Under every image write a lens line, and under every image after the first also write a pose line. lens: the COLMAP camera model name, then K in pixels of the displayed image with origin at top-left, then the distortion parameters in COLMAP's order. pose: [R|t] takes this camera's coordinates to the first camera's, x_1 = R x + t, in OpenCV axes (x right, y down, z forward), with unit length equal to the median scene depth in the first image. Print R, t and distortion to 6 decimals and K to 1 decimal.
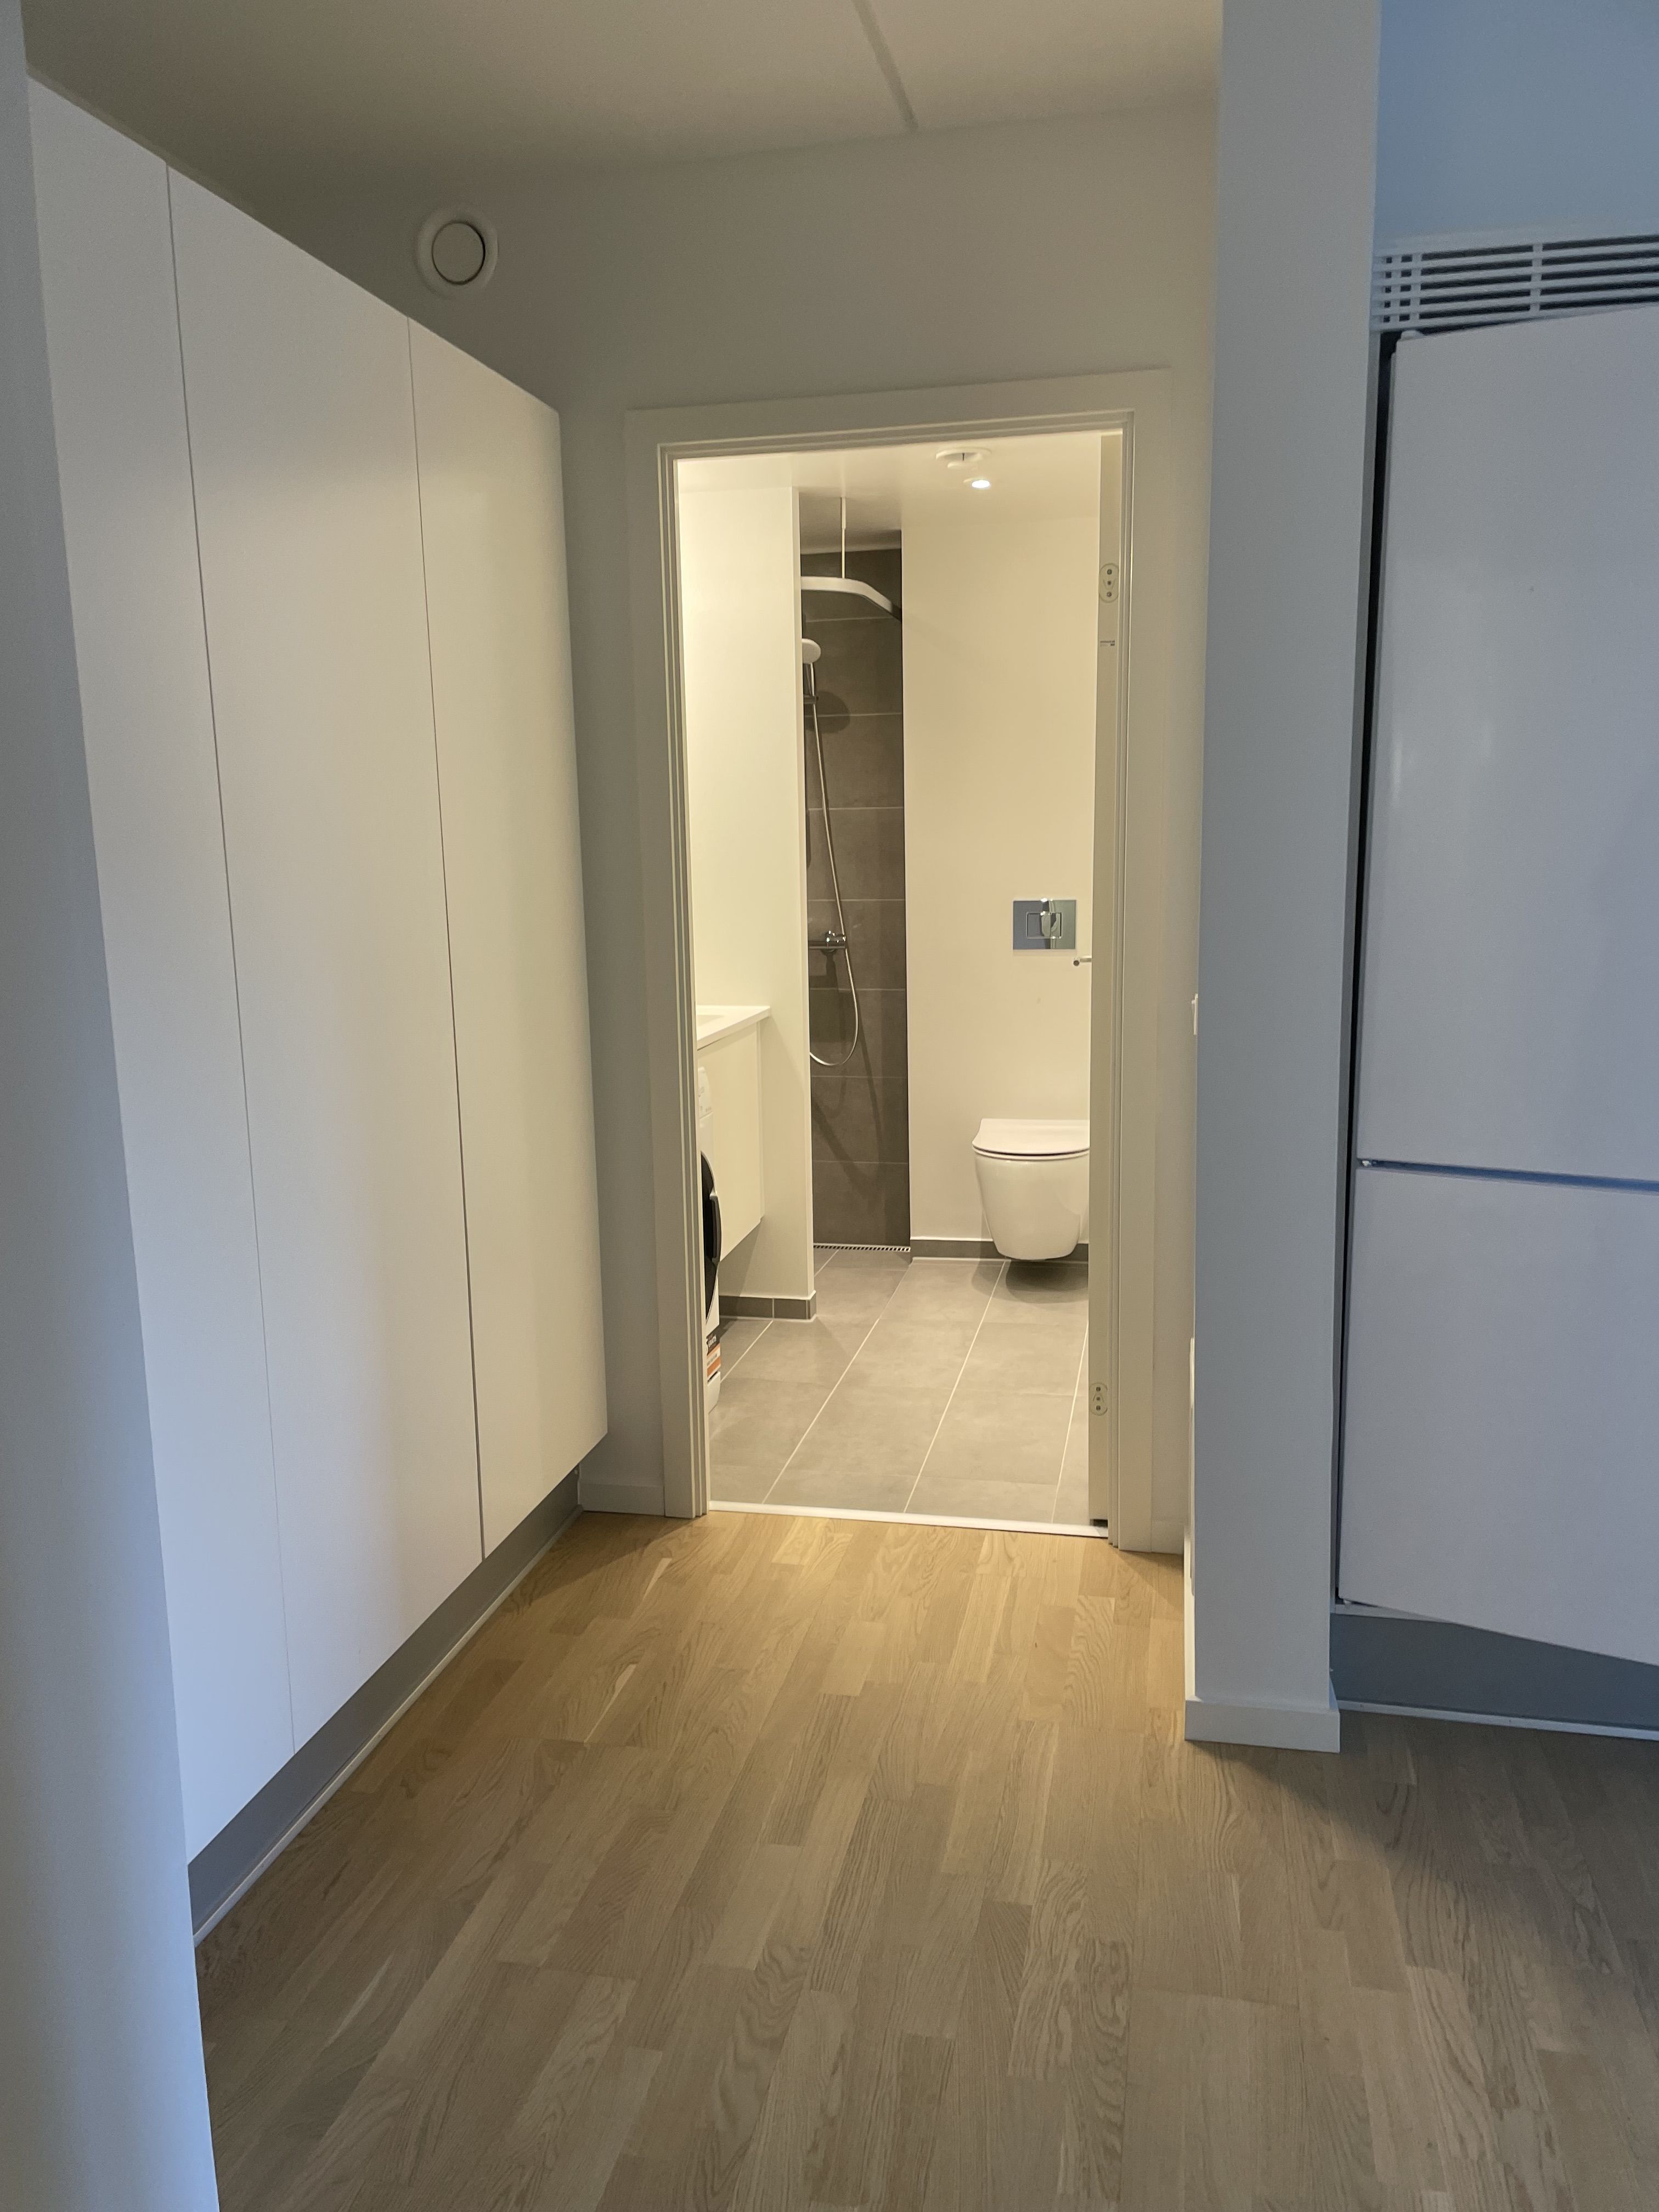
lens RADIAL K [[1683.2, 0, 829.5], [0, 1683.2, 1106.0], [0, 0, 1]] dist [0.119697, -0.170979]
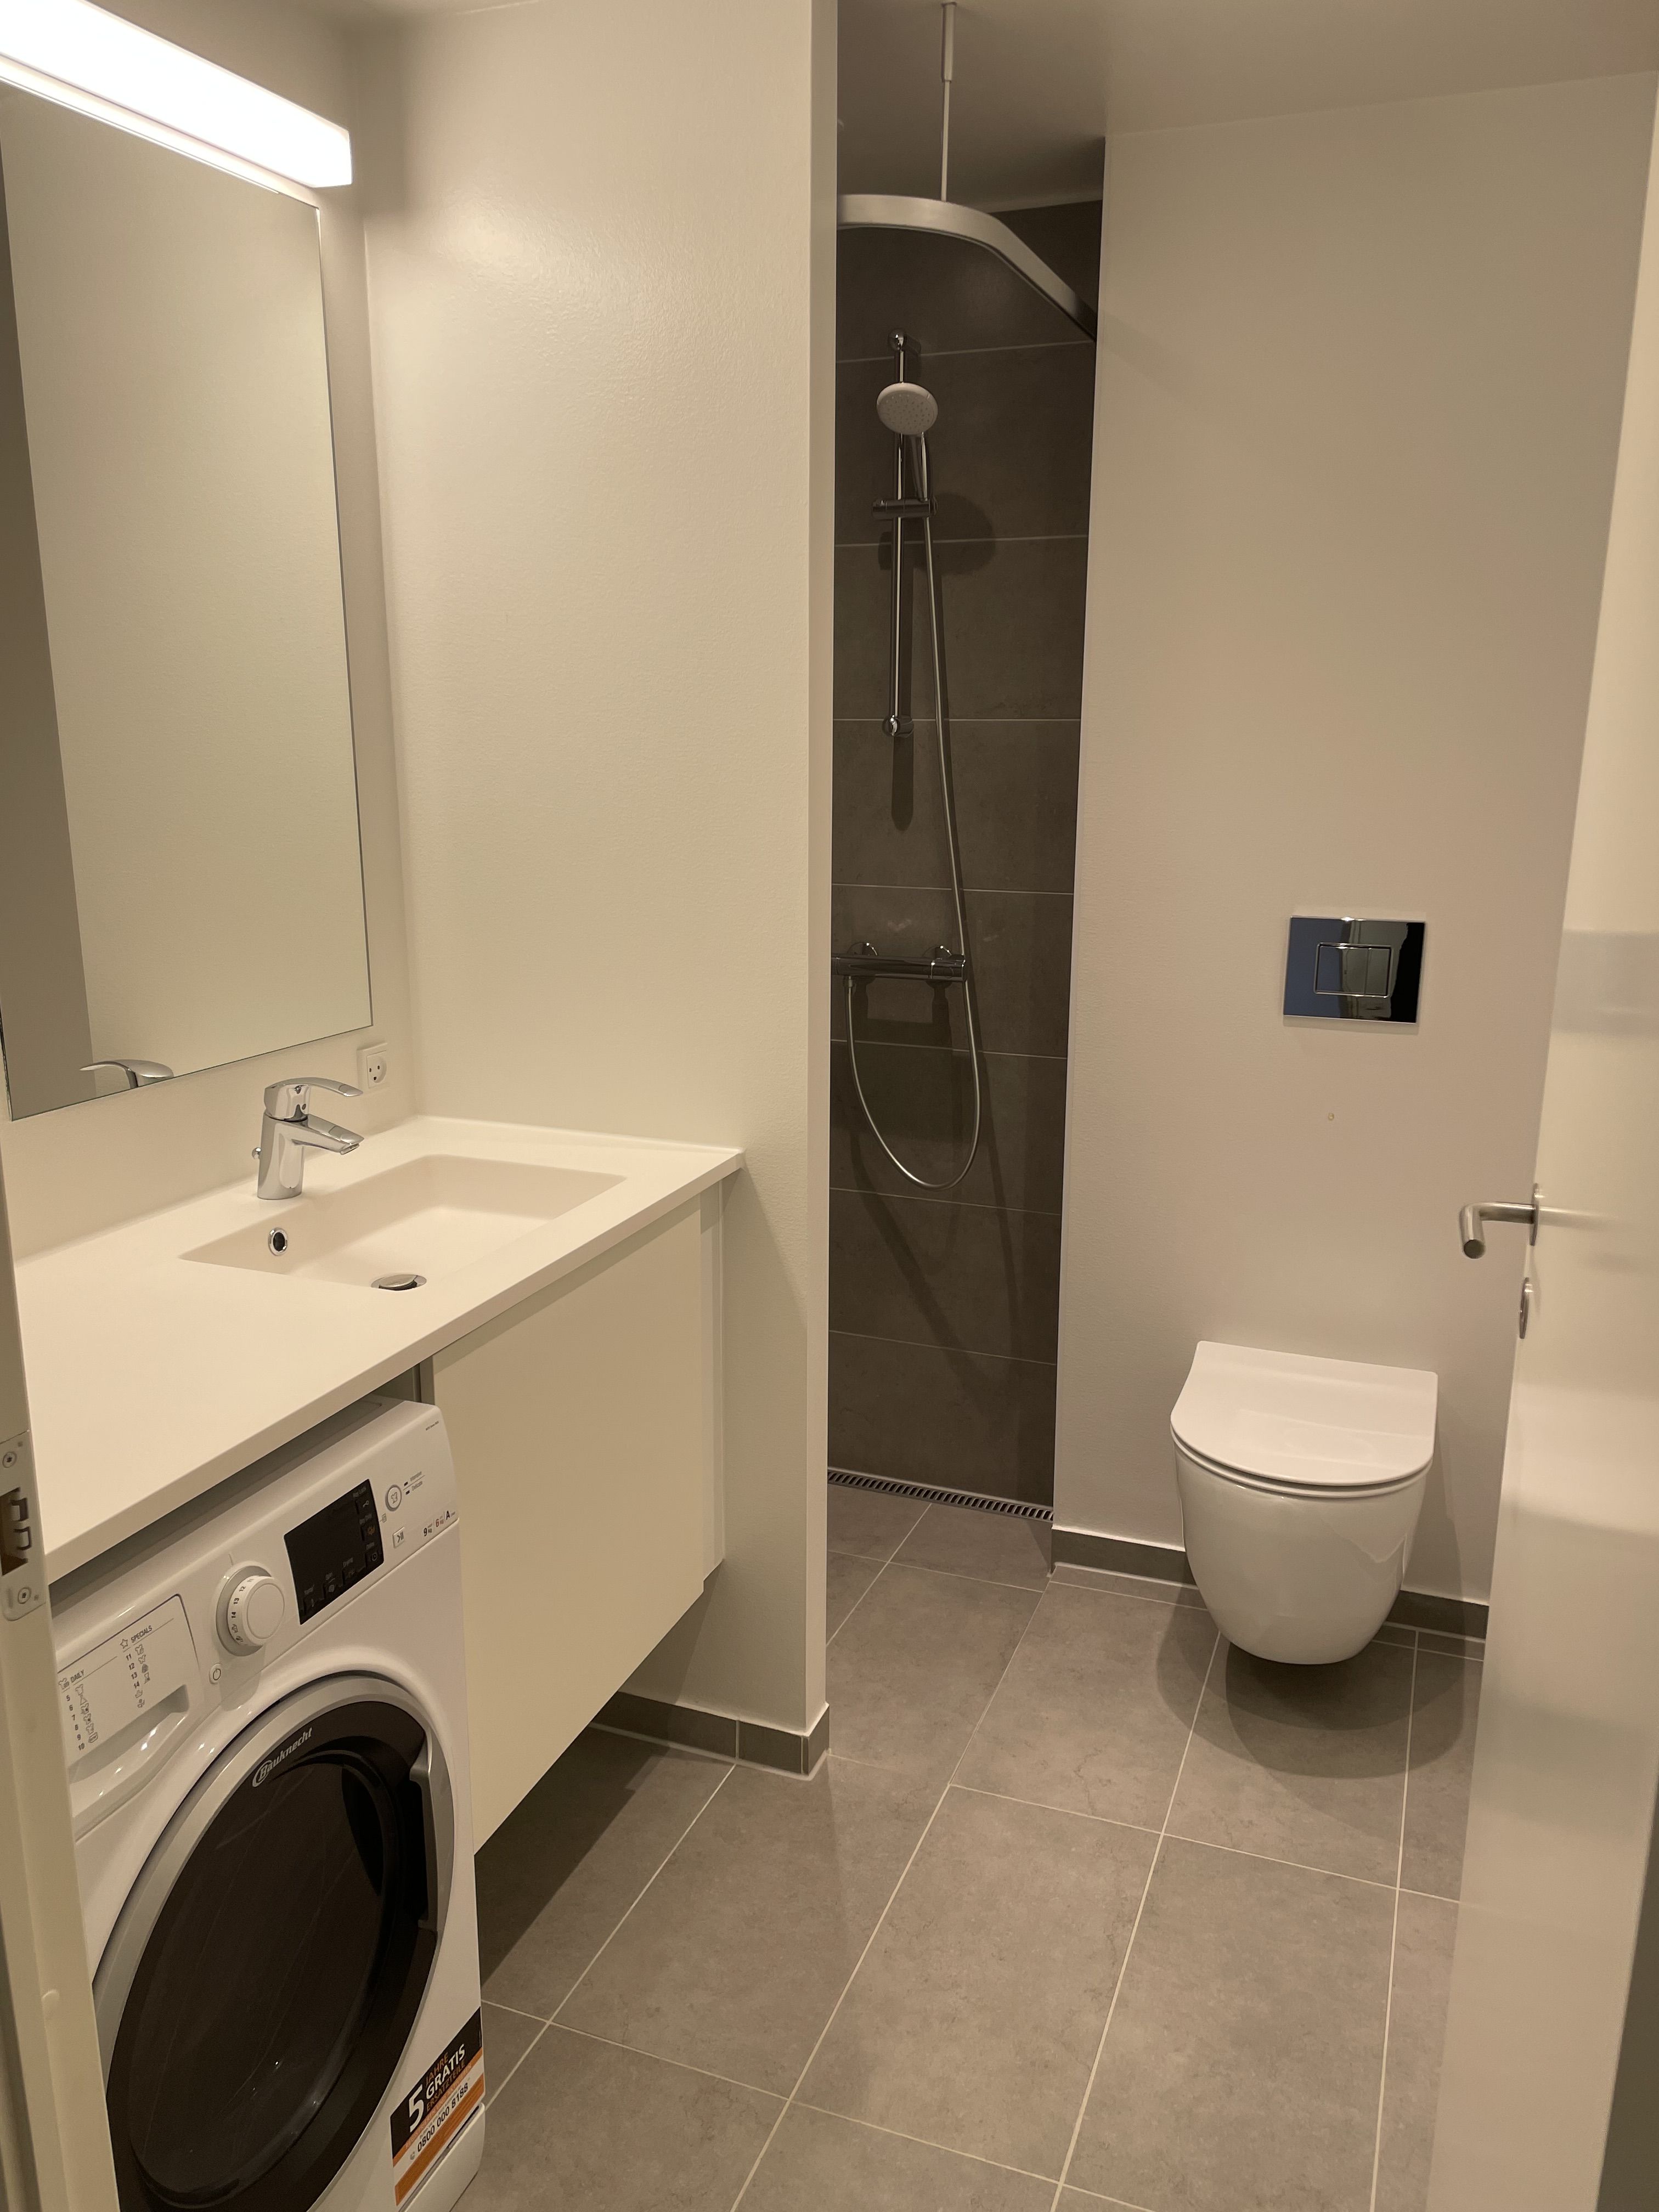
lens RADIAL K [[1683.2, 0, 829.5], [0, 1683.2, 1106.0], [0, 0, 1]] dist [0.119697, -0.170979]
pose [[0.987558, 0.060518, -0.145144, 0.050647], [-0.050980, 0.996344, 0.068558, -0.093474], [0.148762, -0.060305, 0.987033, 0.480623]]
